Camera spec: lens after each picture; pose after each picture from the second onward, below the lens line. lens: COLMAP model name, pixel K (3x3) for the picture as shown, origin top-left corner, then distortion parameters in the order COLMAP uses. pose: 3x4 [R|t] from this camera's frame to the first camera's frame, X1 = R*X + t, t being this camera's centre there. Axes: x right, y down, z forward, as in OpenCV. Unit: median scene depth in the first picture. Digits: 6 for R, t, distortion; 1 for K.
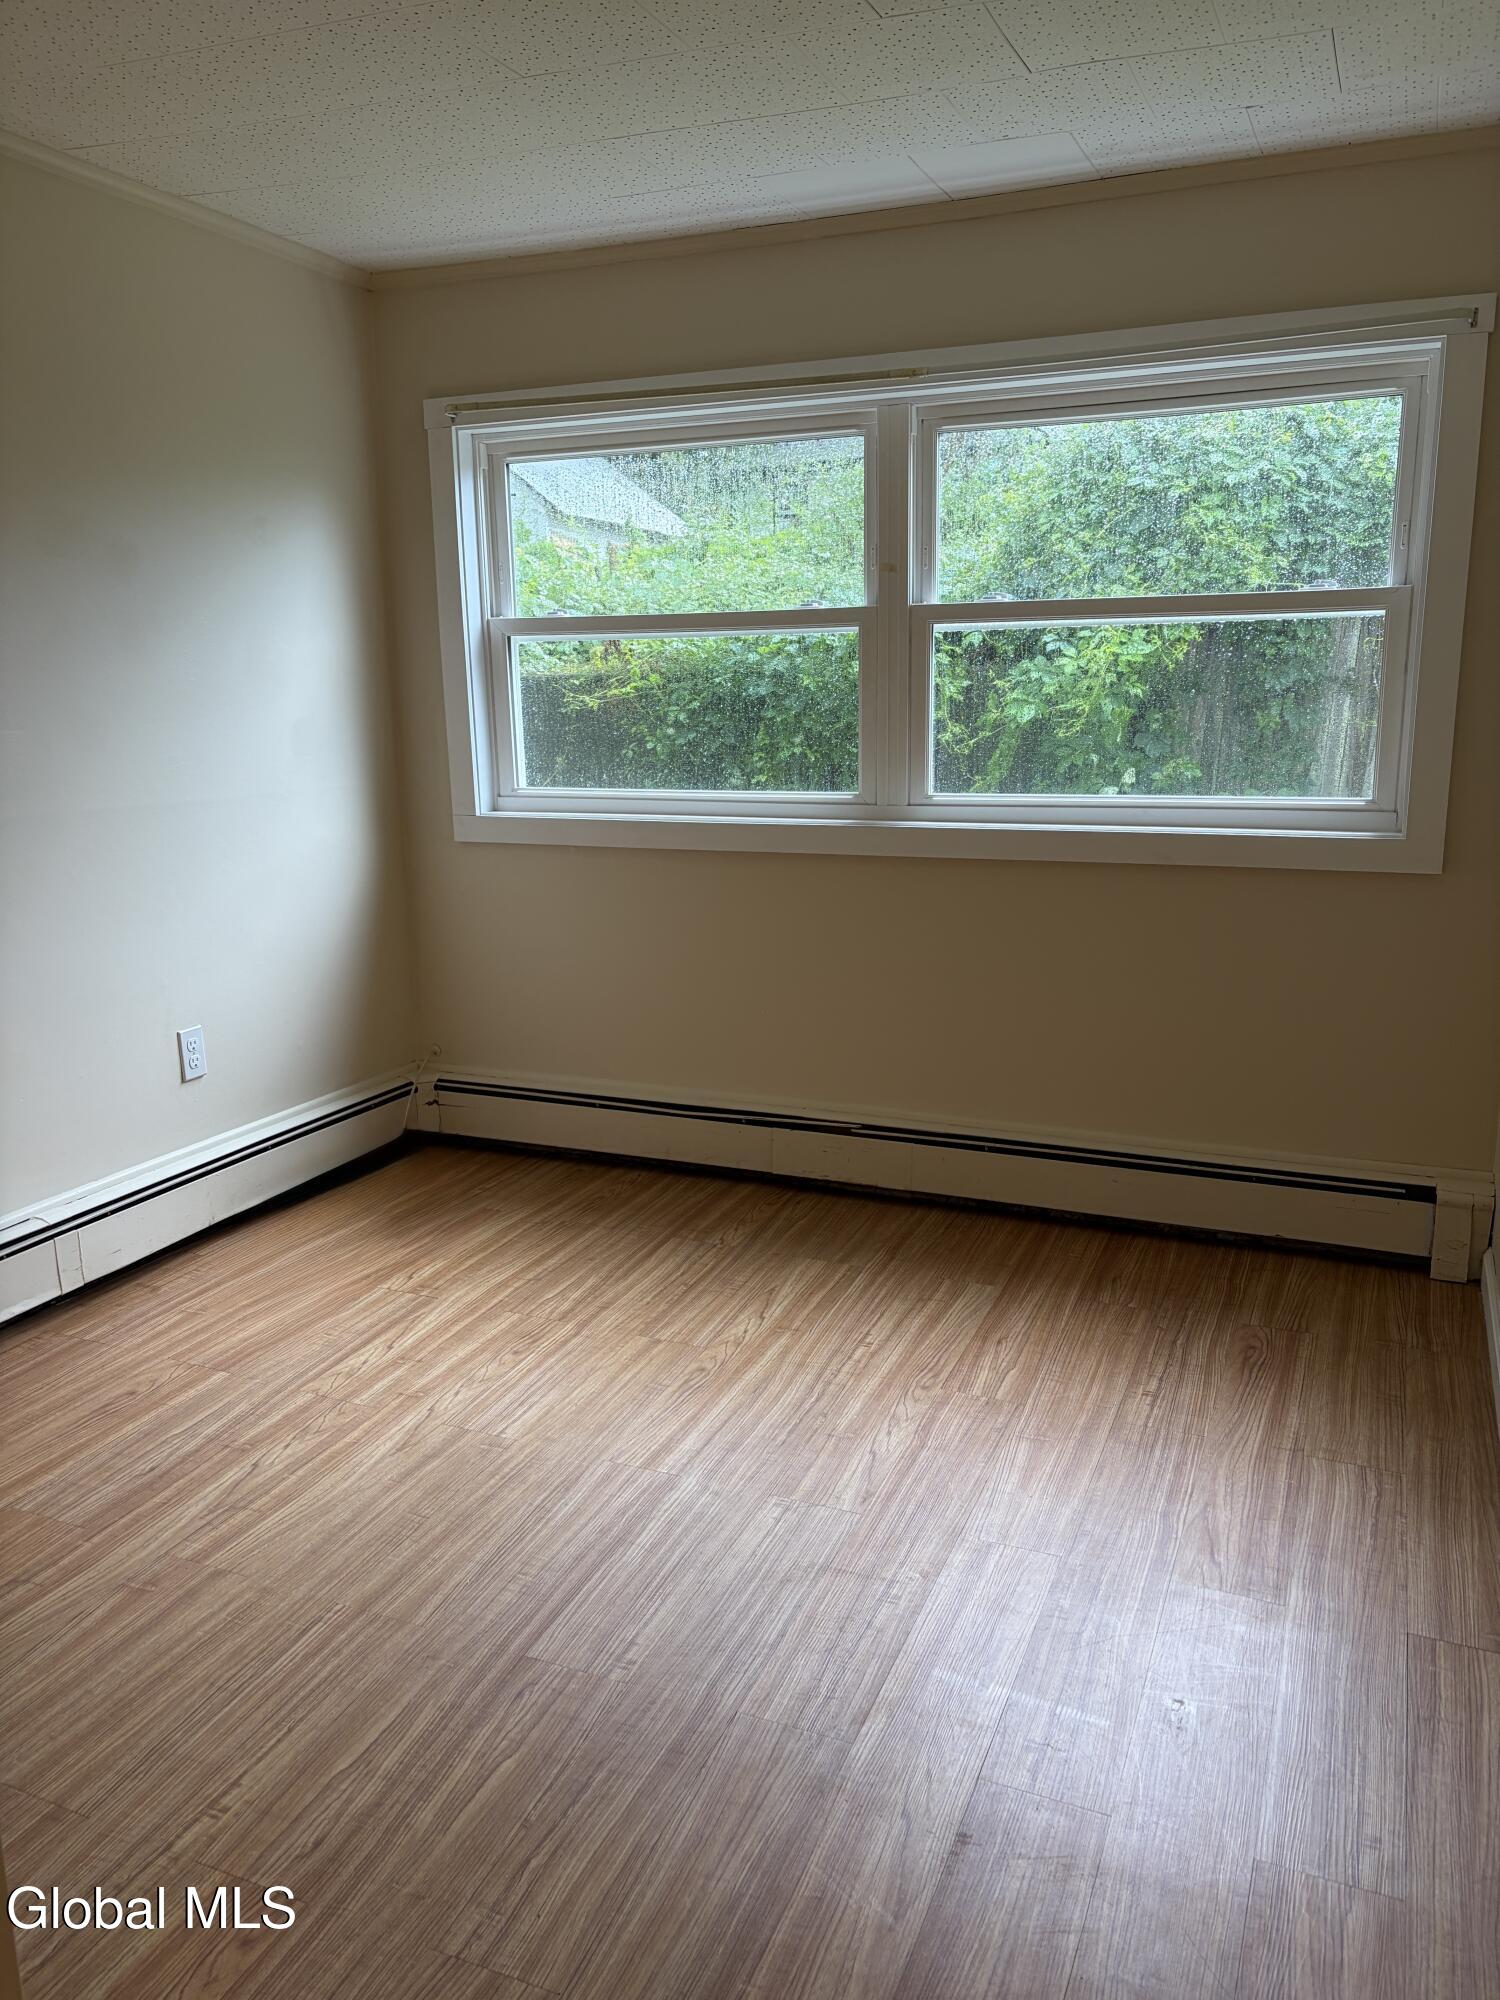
lens RADIAL K [[1506.0, 0, 762.0], [0, 1506.0, 997.0], [0, 0, 1]] dist [0.039277, -0.034975]
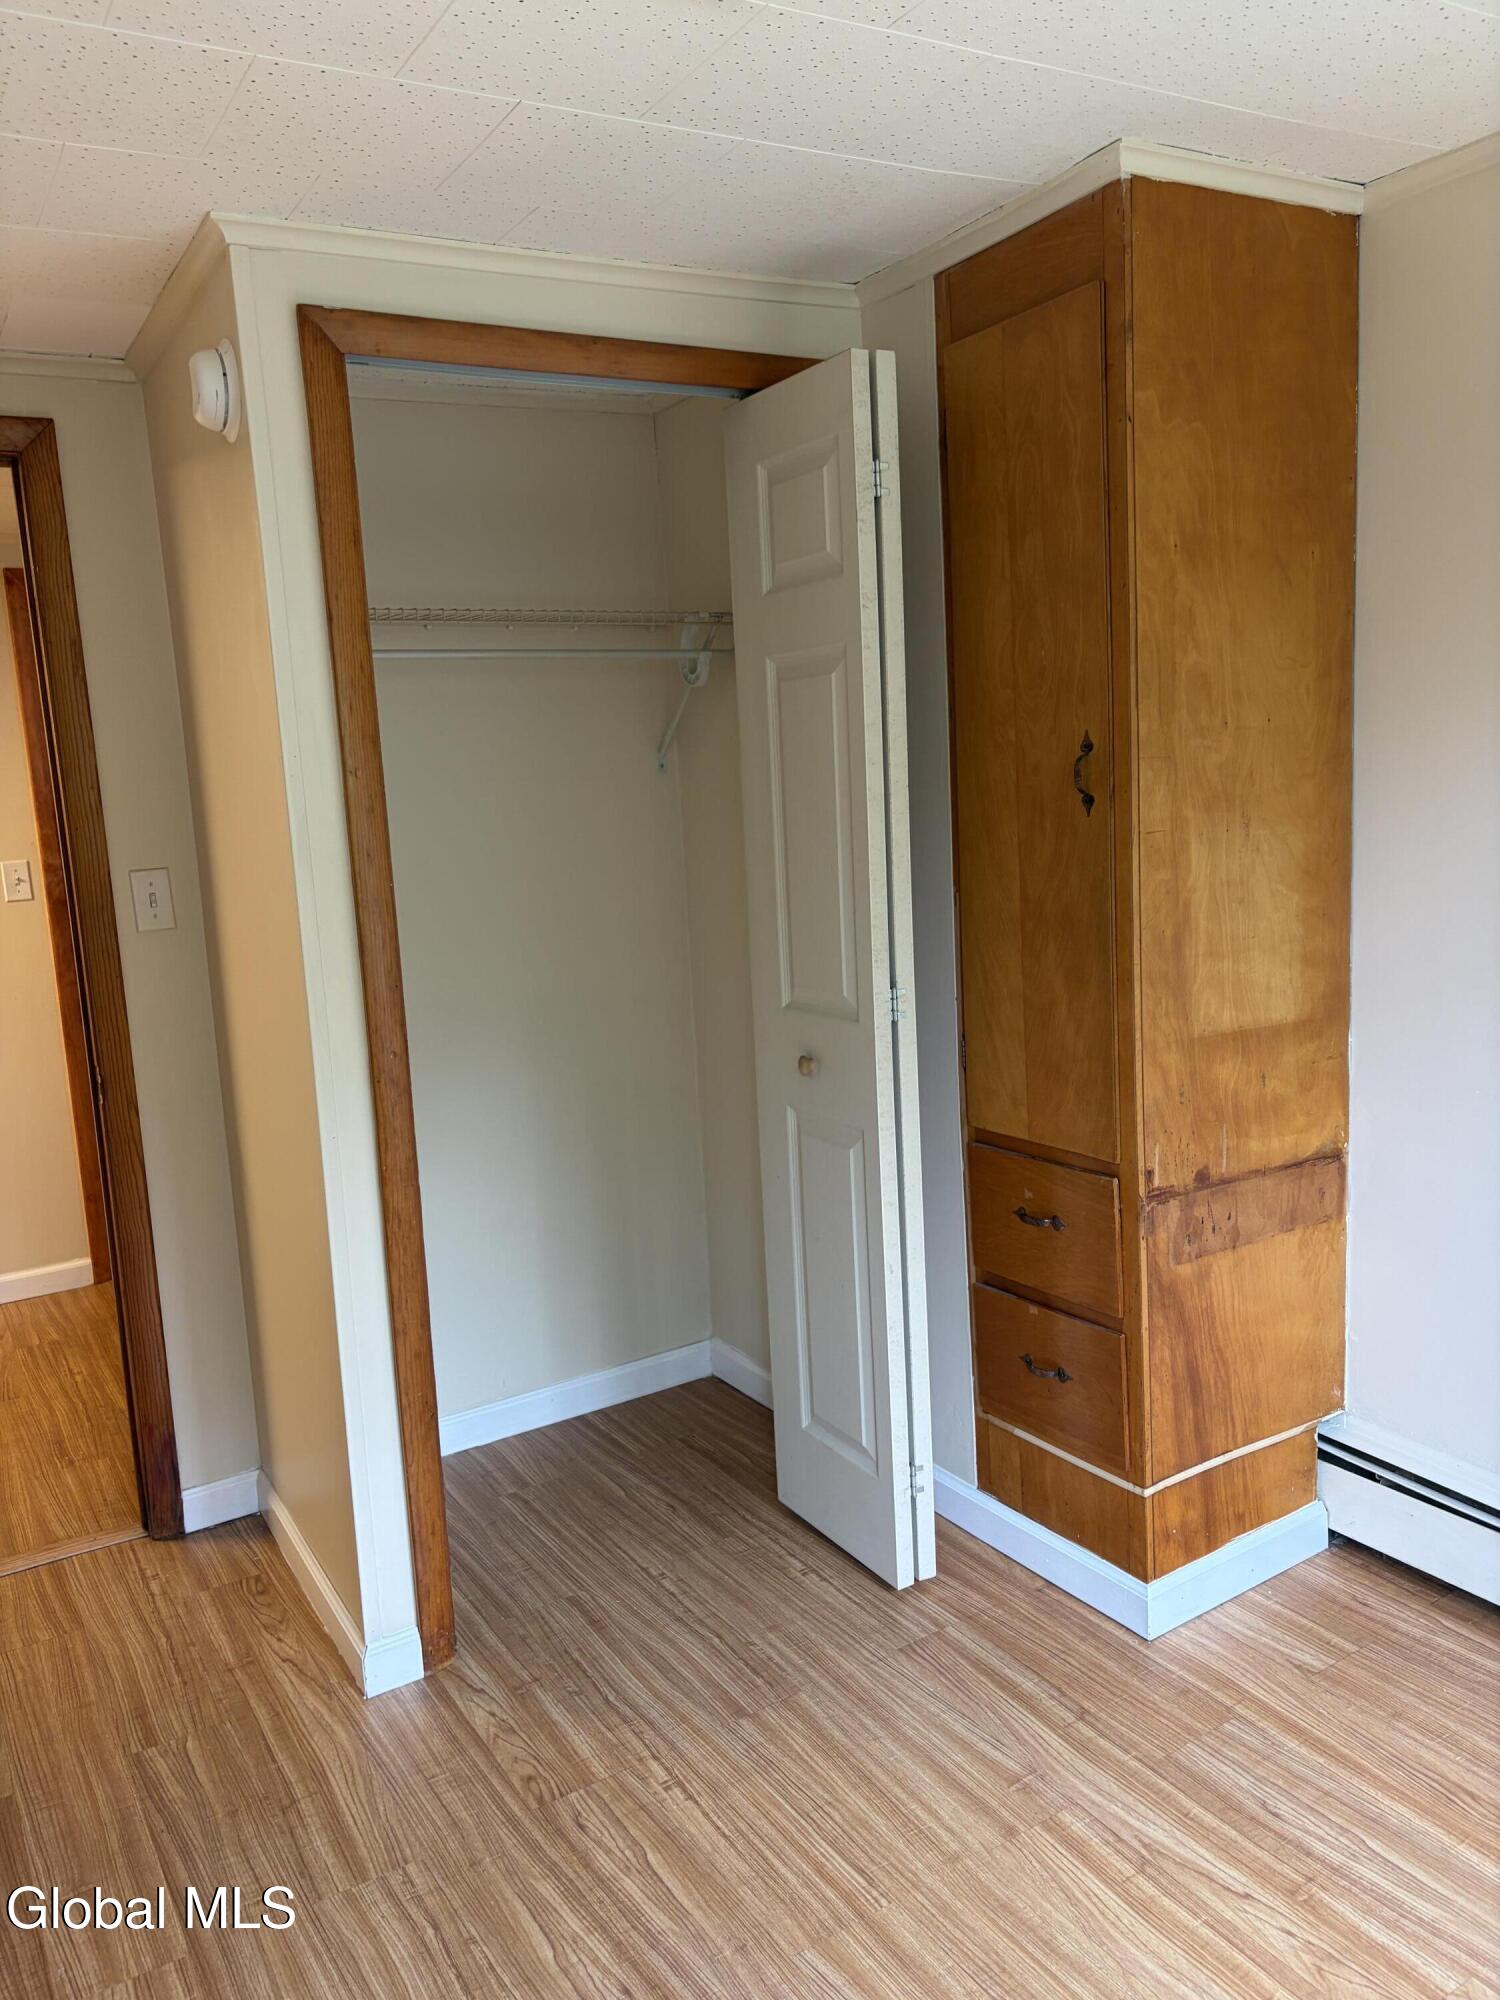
lens RADIAL K [[1506.0, 0, 747.1], [0, 1506.0, 998.6], [0, 0, 1]] dist [0.039277, -0.034975]
pose [[-0.594301, 0.158307, -0.788508, 0.385450], [-0.100640, 0.958090, 0.268206, -0.337532], [0.797921, 0.238750, -0.553462, 1.266303]]
